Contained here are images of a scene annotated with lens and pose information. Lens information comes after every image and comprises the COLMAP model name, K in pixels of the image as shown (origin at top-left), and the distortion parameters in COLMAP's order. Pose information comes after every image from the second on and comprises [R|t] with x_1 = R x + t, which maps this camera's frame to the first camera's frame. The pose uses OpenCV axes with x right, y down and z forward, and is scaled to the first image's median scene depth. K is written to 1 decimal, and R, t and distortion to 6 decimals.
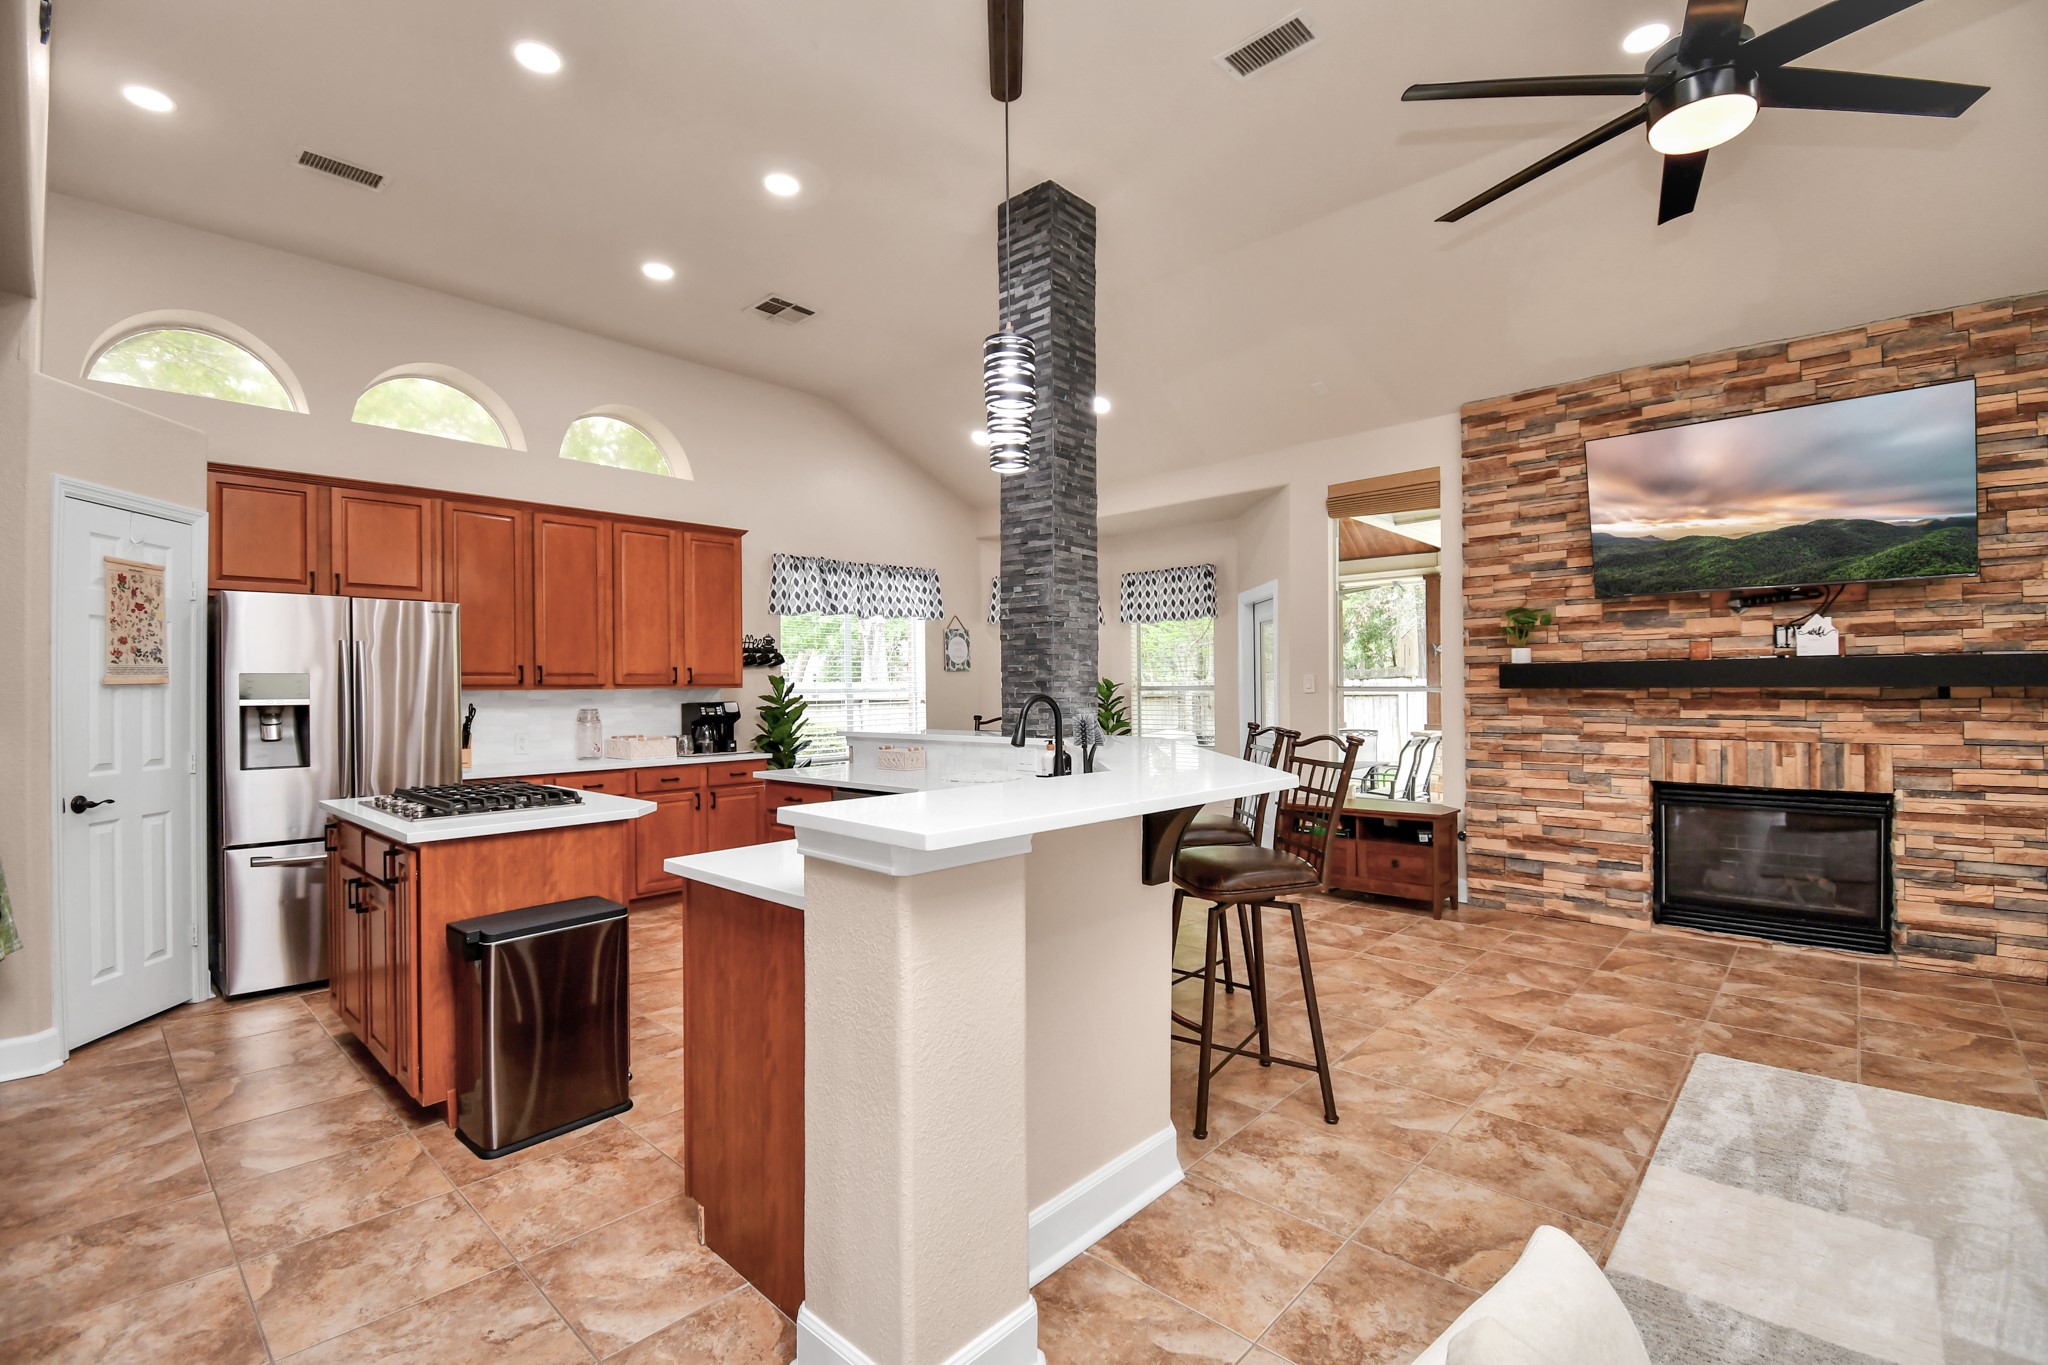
lens RADIAL K [[898.0, 0, 1017.2], [0, 898.0, 683.6], [0, 0, 1]] dist [0.014196, -0.023452]
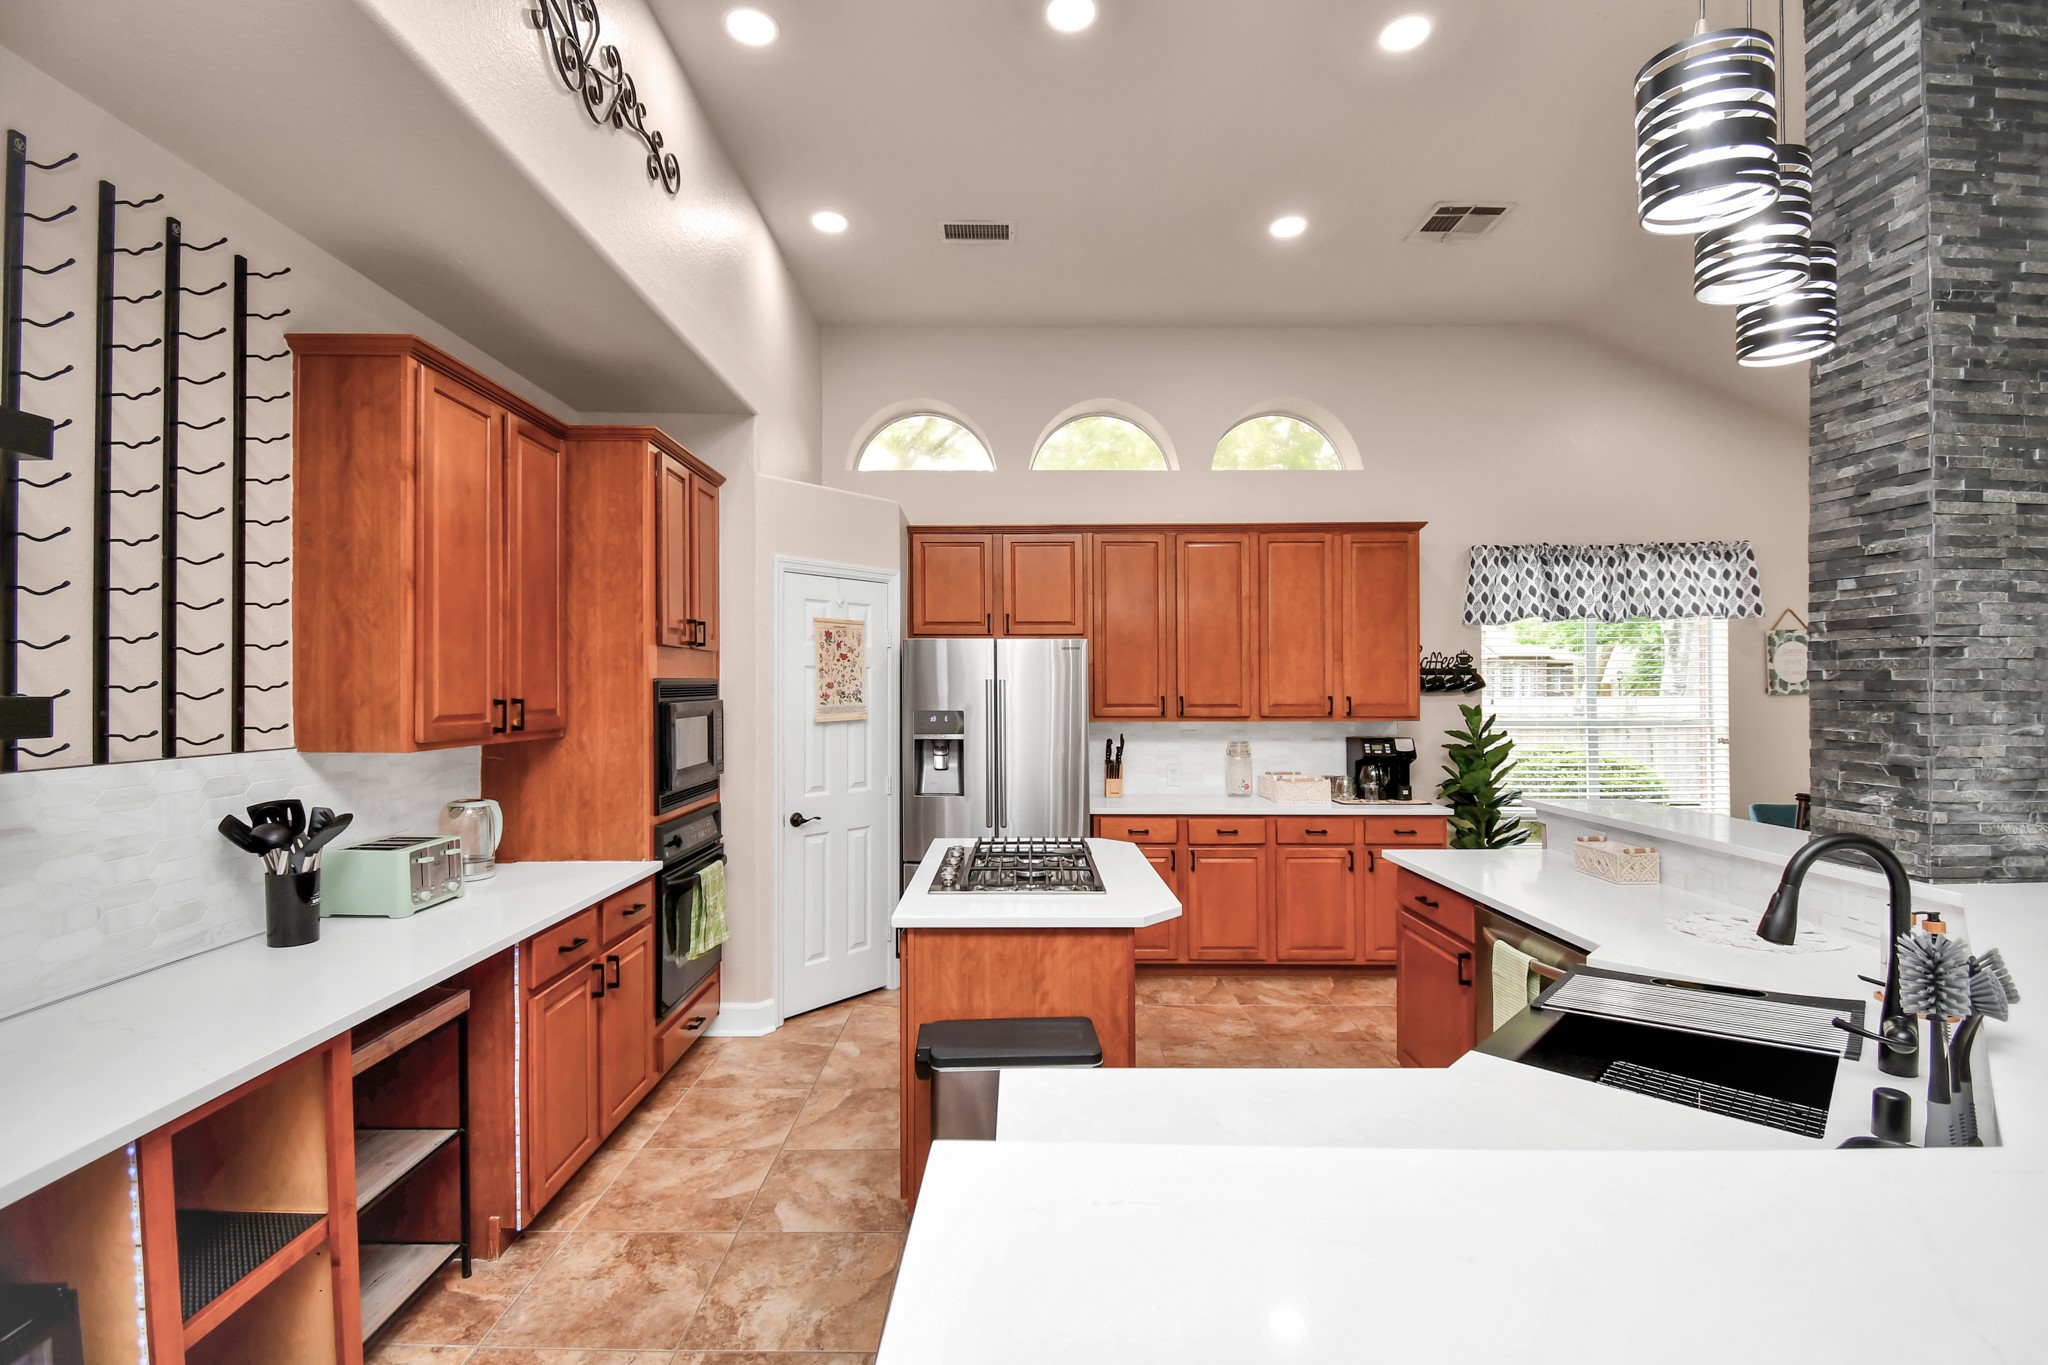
lens RADIAL K [[898.0, 0, 1017.2], [0, 898.0, 683.6], [0, 0, 1]] dist [0.014196, -0.023452]
pose [[0.677442, 0.007564, -0.735537, 0.056770], [-0.001376, 0.999958, 0.009017, -0.051402], [0.735575, -0.005096, 0.677424, 0.293999]]
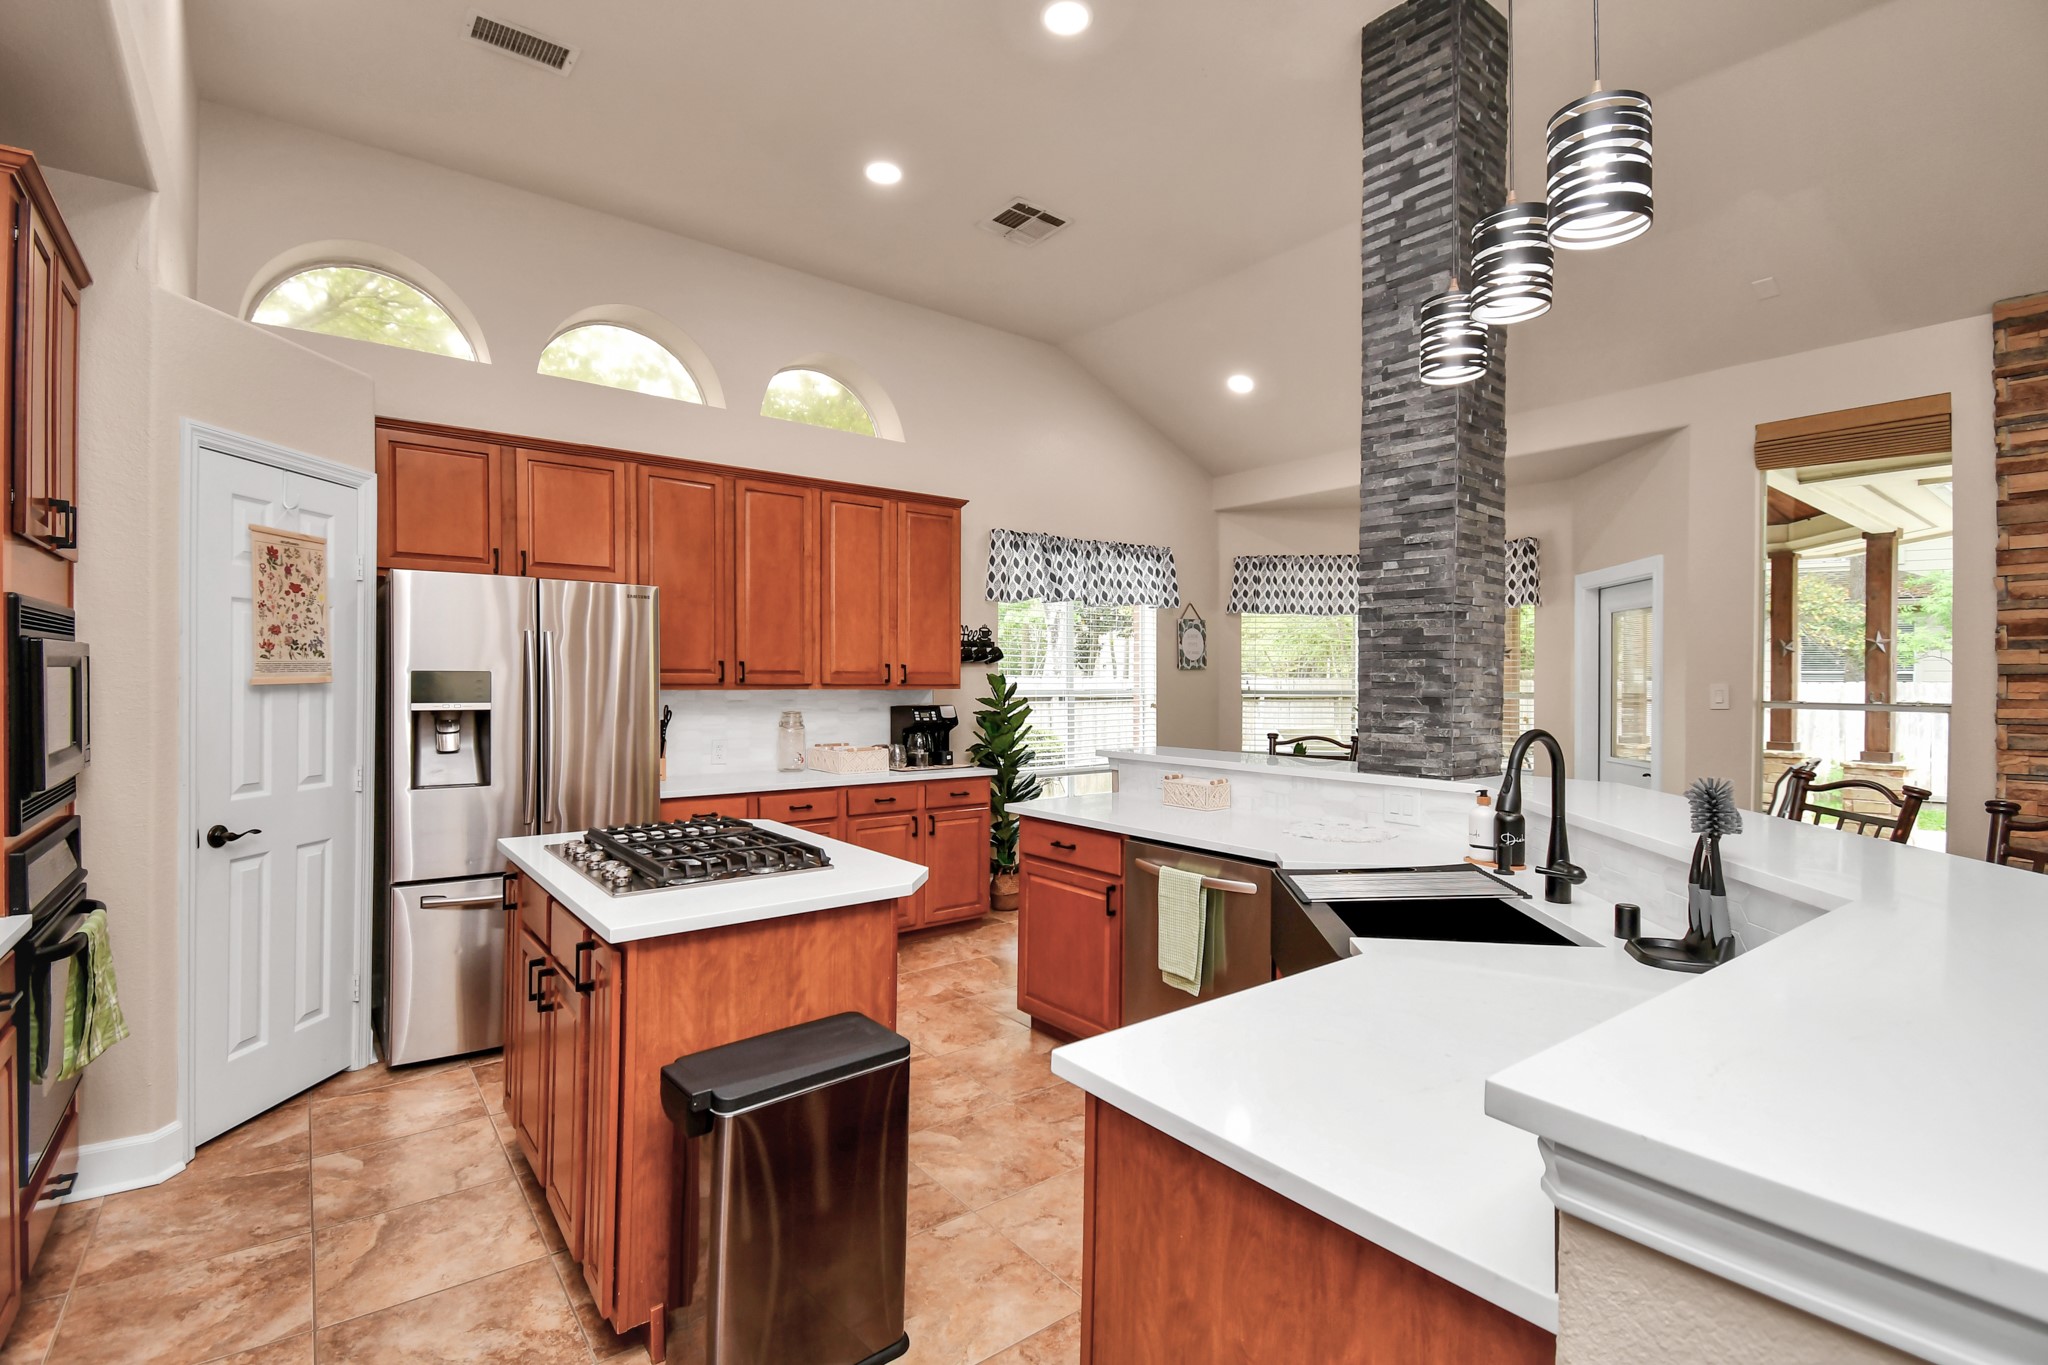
lens RADIAL K [[923.4, 0, 1010.4], [0, 923.4, 678.0], [0, 0, 1]] dist [0.014700, -0.022645]
pose [[0.986289, 0.015534, -0.164294, -0.174543], [-0.014743, 0.999873, 0.006032, -0.016547], [0.164367, -0.003527, 0.986393, 0.236296]]
